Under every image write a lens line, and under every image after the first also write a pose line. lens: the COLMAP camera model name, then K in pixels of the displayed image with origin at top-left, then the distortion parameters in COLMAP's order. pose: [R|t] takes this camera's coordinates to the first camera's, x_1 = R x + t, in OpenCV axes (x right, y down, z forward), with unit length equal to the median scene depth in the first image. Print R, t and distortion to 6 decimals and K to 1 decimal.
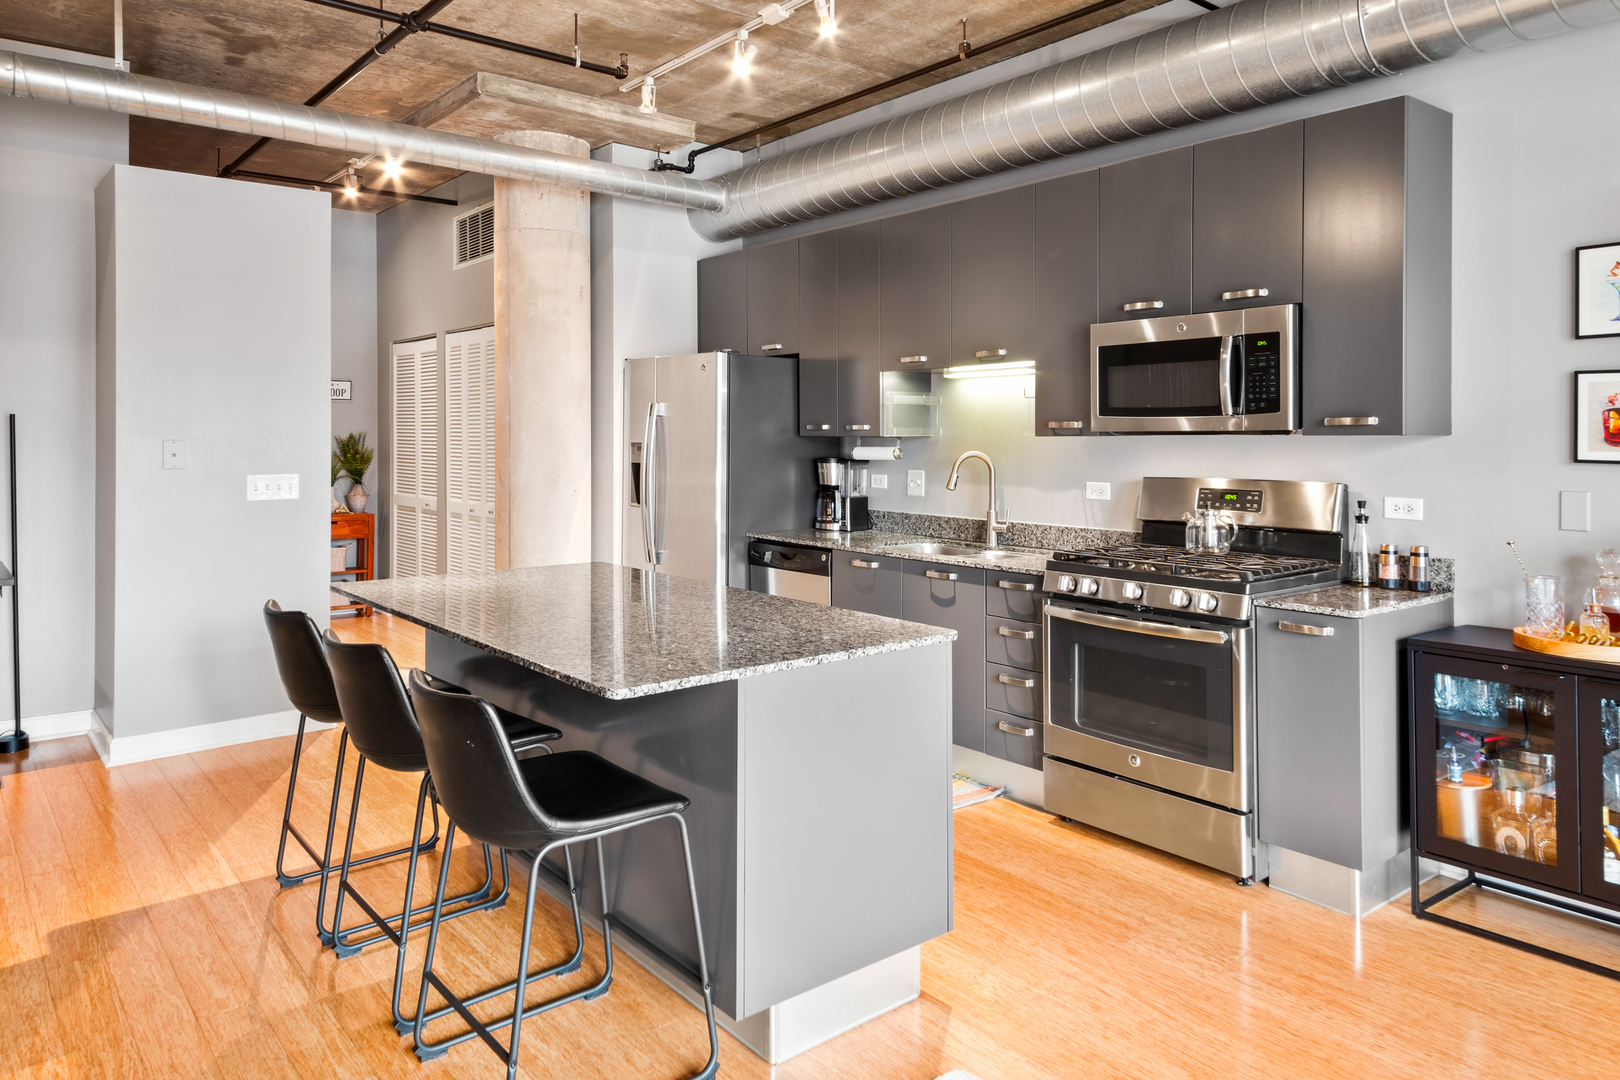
lens RADIAL K [[1091.7, 0, 793.3], [0, 1091.7, 439.5], [0, 0, 1]] dist [0.060079, -0.021200]
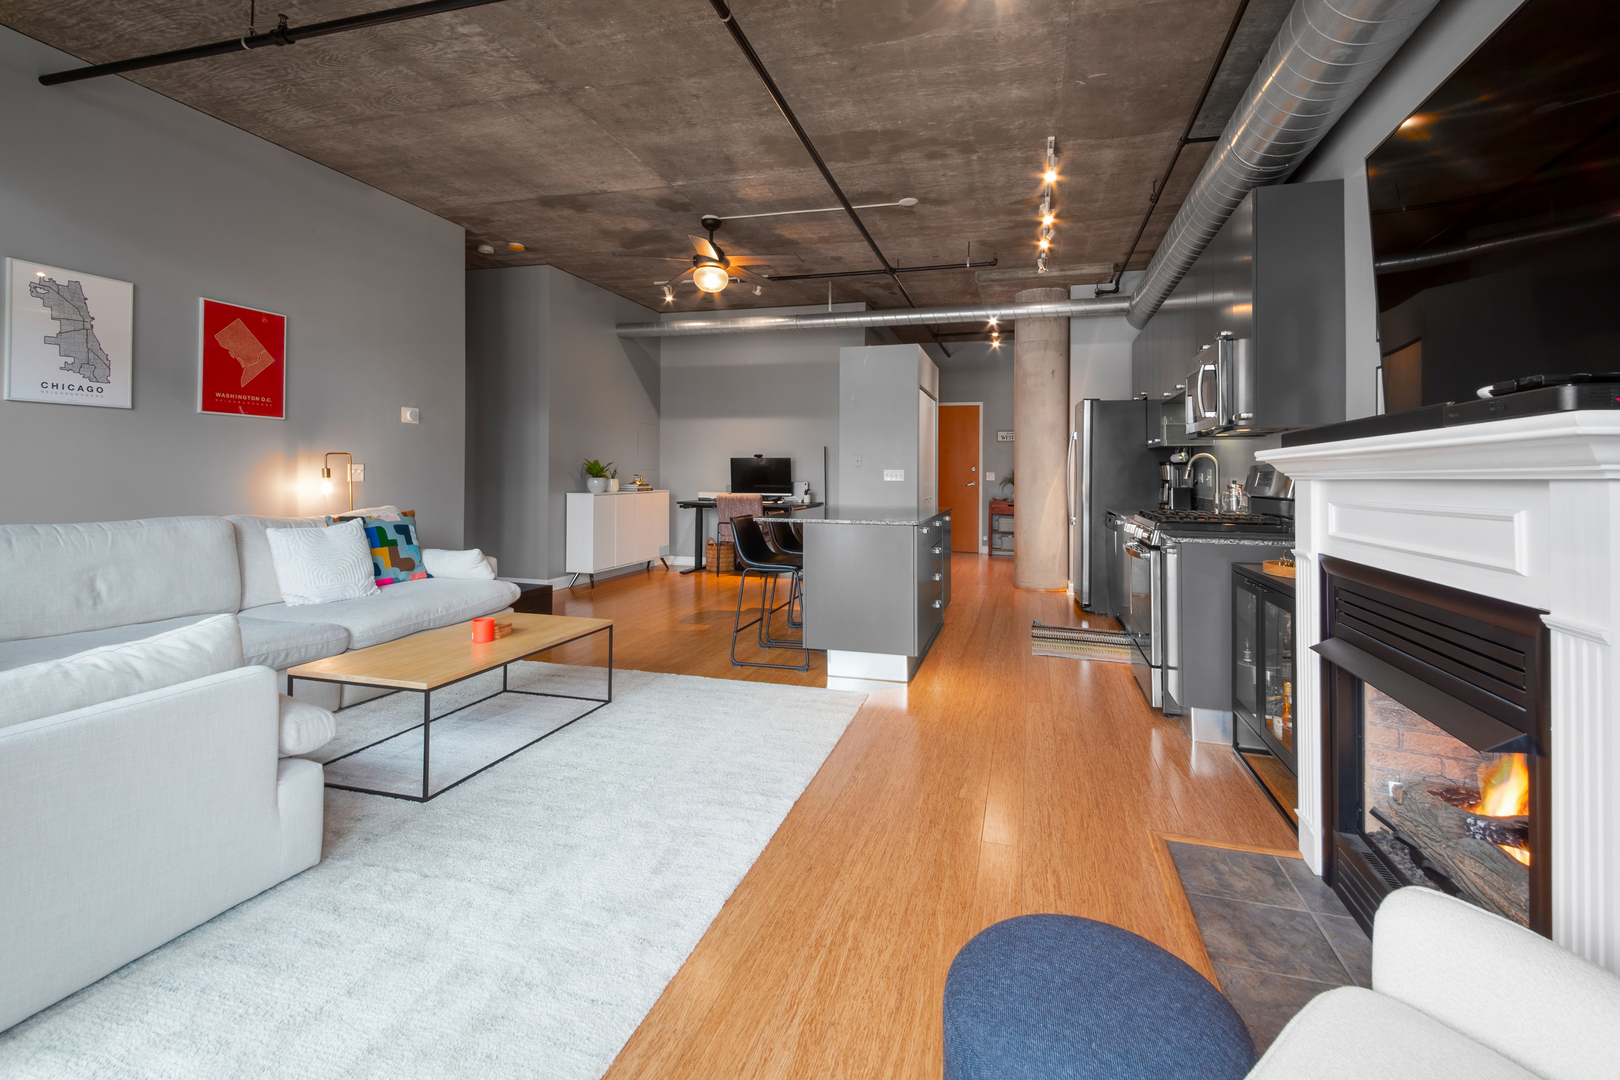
lens RADIAL K [[741.1, 0, 809.4], [0, 741.1, 462.7], [0, 0, 1]] dist [0.019784, 0.000411]
pose [[0.569407, -0.010365, -0.821991, 0.716827], [-0.010179, 0.999755, -0.019658, 0.050154], [0.821993, 0.019561, 0.569162, -0.018026]]
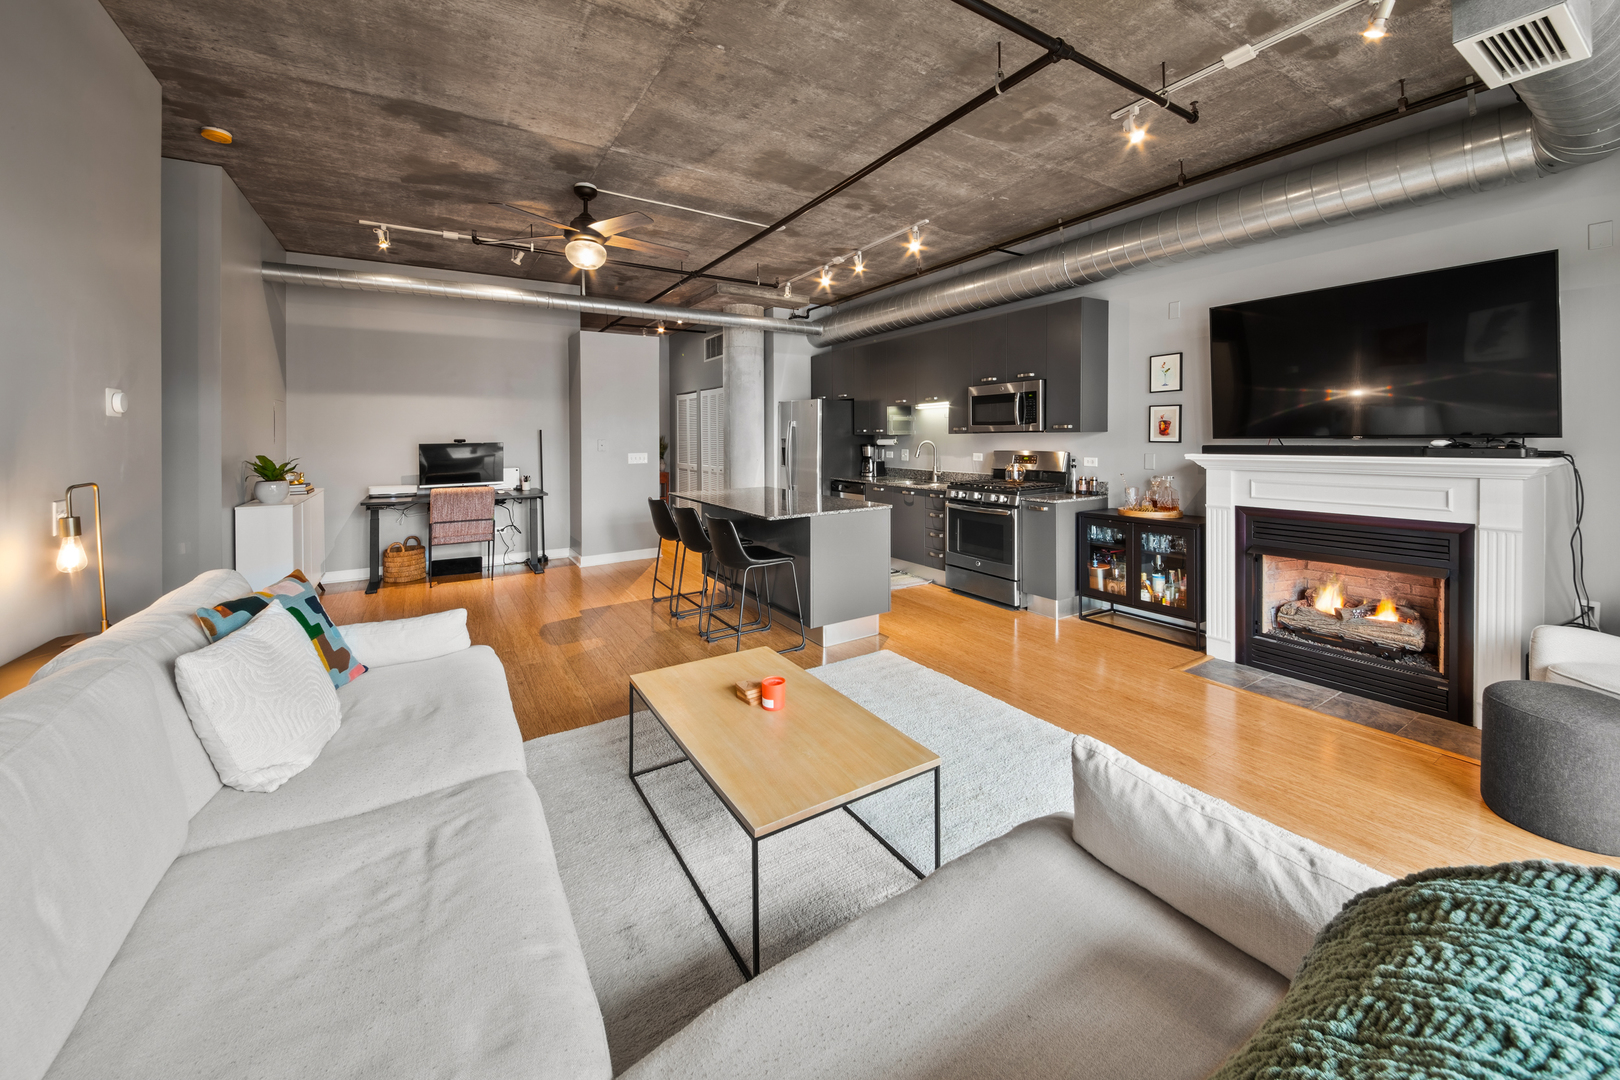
lens RADIAL K [[610.5, 0, 810.0], [0, 610.5, 427.3], [0, 0, 1]] dist [0.009423, -0.000119]
pose [[0.993299, -0.012685, -0.114874, 0.068490], [0.010938, 0.999815, -0.015819, -0.000009], [0.115054, 0.014456, 0.993254, -0.312933]]
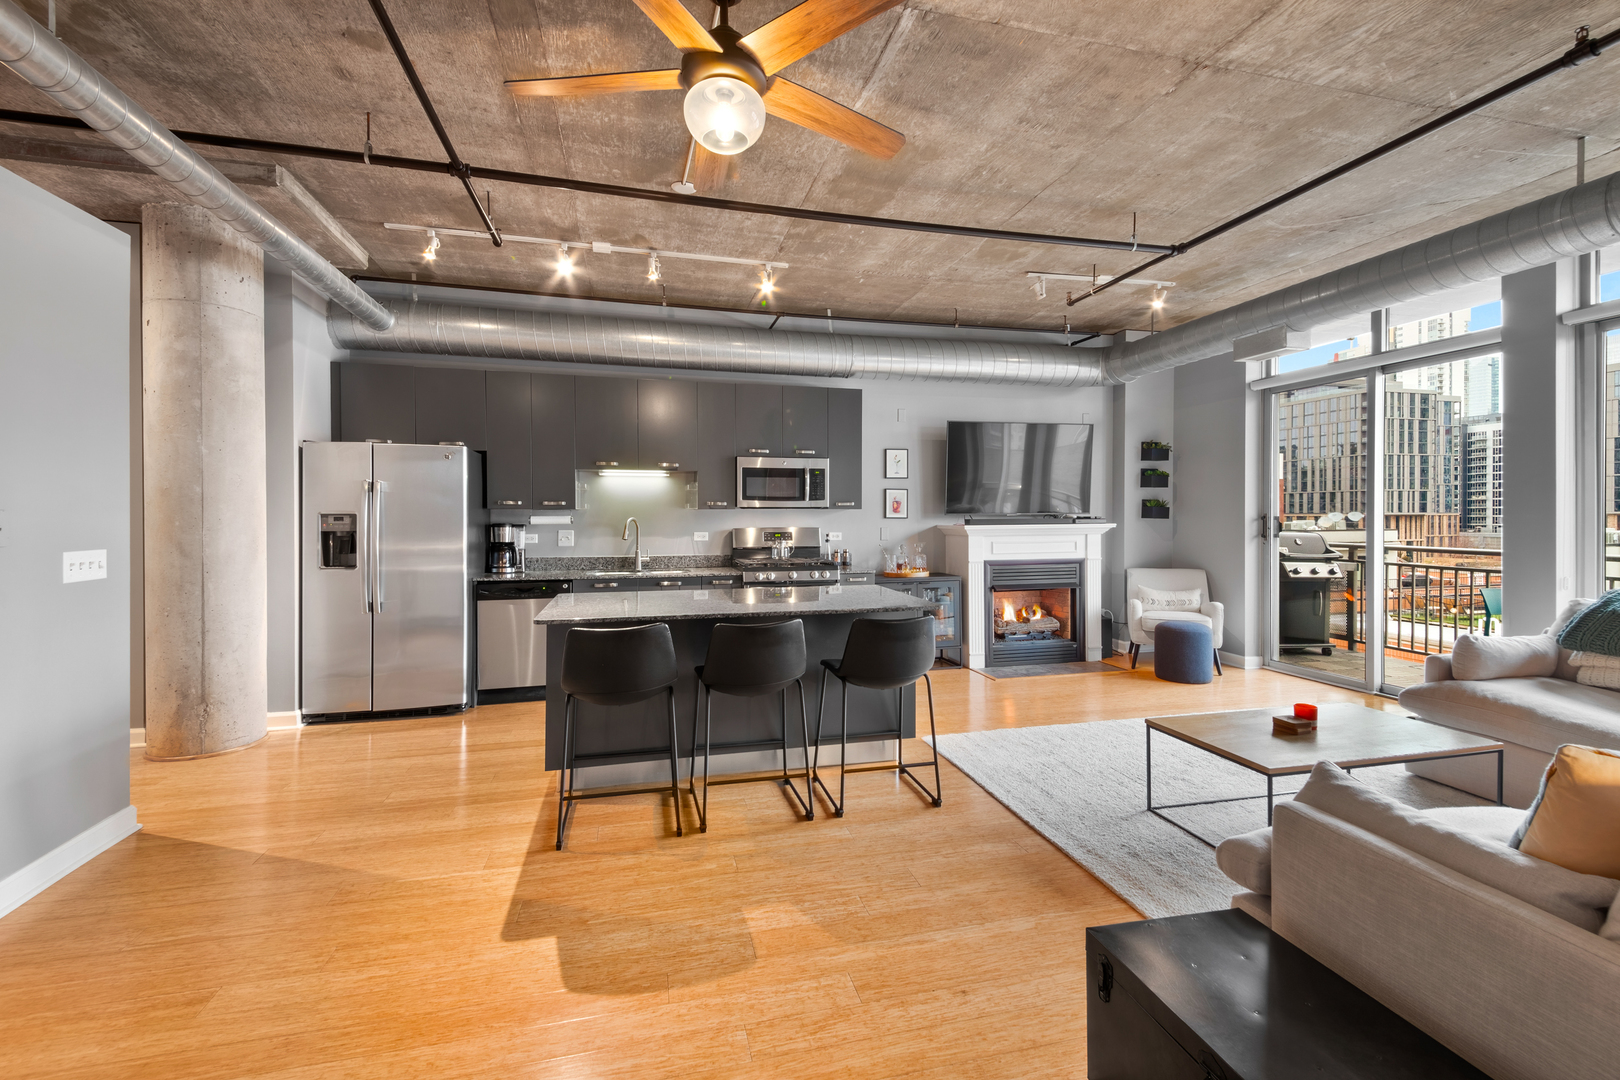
lens RADIAL K [[701.7, 0, 807.9], [0, 701.7, 522.4], [0, 0, 1]] dist [0.030935, -0.011379]
pose [[0.407148, -0.013632, 0.913261, -0.774195], [0.004332, 0.999906, 0.012994, 0.005141], [-0.913352, -0.001335, 0.407169, 0.277533]]
